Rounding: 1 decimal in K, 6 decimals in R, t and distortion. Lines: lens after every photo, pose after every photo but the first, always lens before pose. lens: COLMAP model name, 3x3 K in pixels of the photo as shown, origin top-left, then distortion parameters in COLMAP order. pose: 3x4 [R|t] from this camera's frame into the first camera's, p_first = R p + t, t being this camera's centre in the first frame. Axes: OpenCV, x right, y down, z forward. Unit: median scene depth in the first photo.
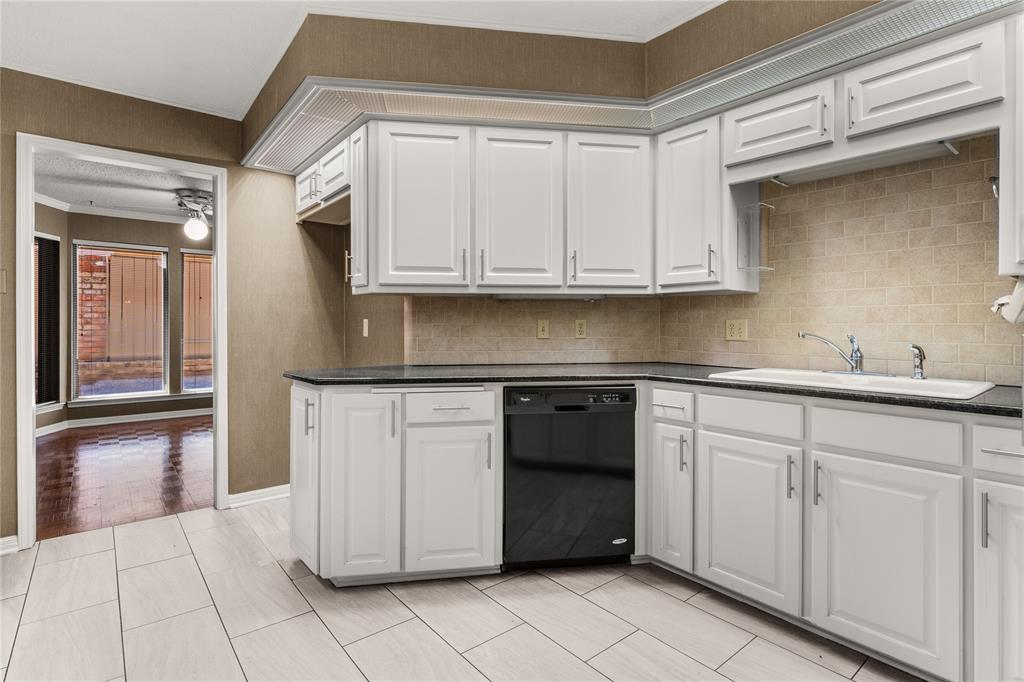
lens RADIAL K [[505.0, 0, 512.0], [0, 505.0, 330.5], [0, 0, 1]] dist [-0.000432, -0.000032]
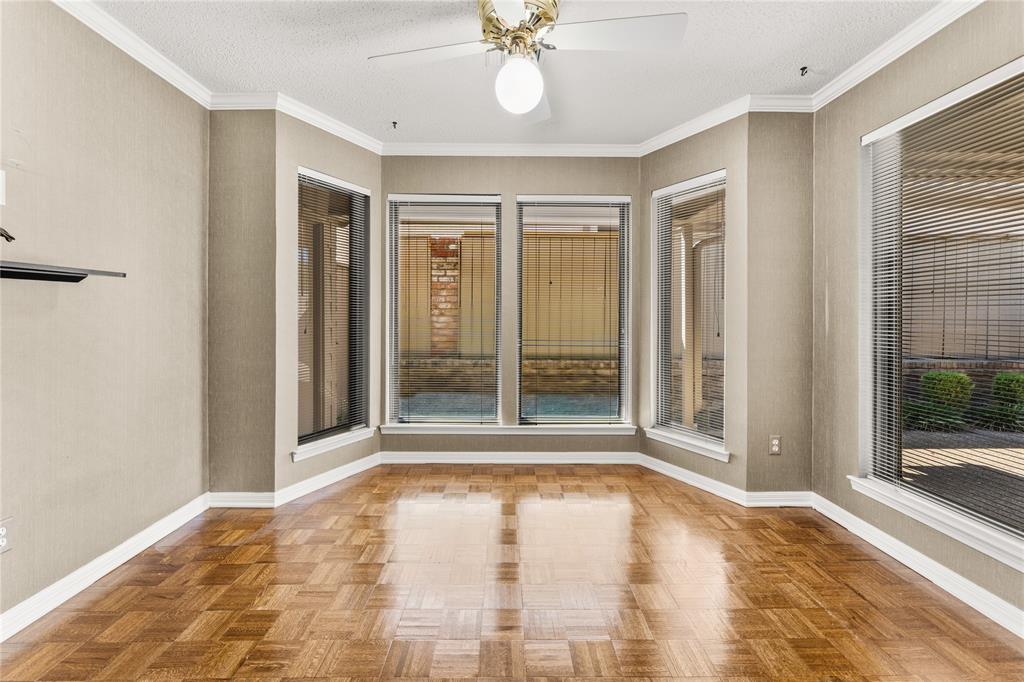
lens RADIAL K [[418.2, 0, 510.2], [0, 418.2, 319.7], [0, 0, 1]] dist [0.000015, 0.000001]
pose [[0.782530, -0.000509, -0.622612, -0.287837], [-0.002739, 0.999987, -0.004260, -0.002700], [0.622607, 0.005039, 0.782519, 0.498973]]
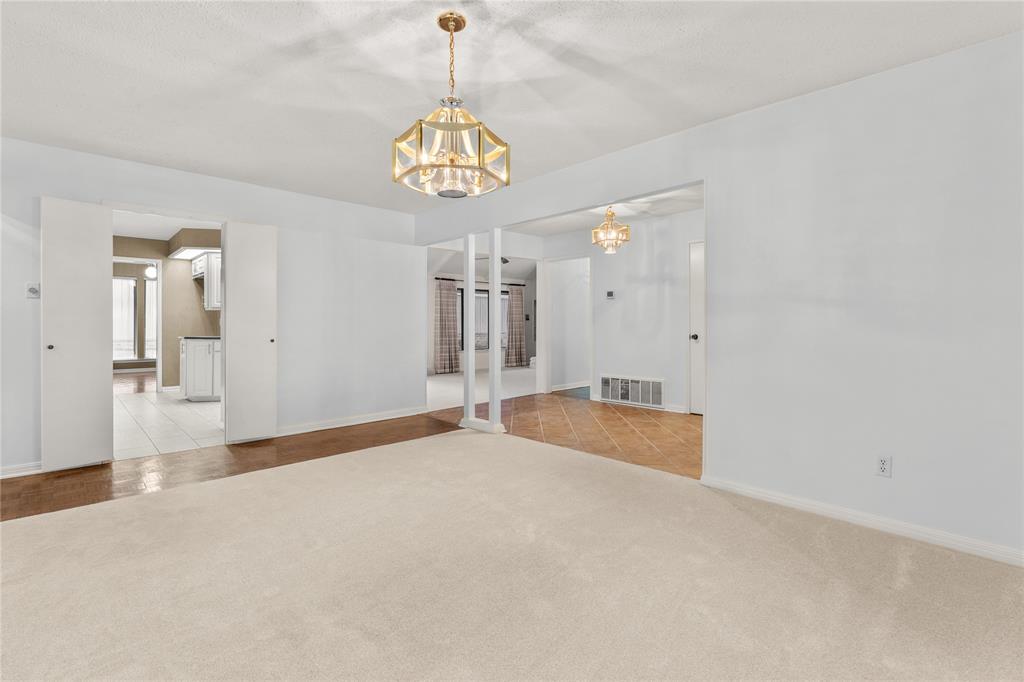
lens RADIAL K [[470.0, 0, 503.2], [0, 470.0, 322.2], [0, 0, 1]] dist [-0.000407, -0.000090]
pose [[0.997661, -0.003193, 0.068278, 0.484206], [0.003579, 0.999978, -0.005534, 0.006867], [-0.068259, 0.005765, 0.997651, -0.724404]]
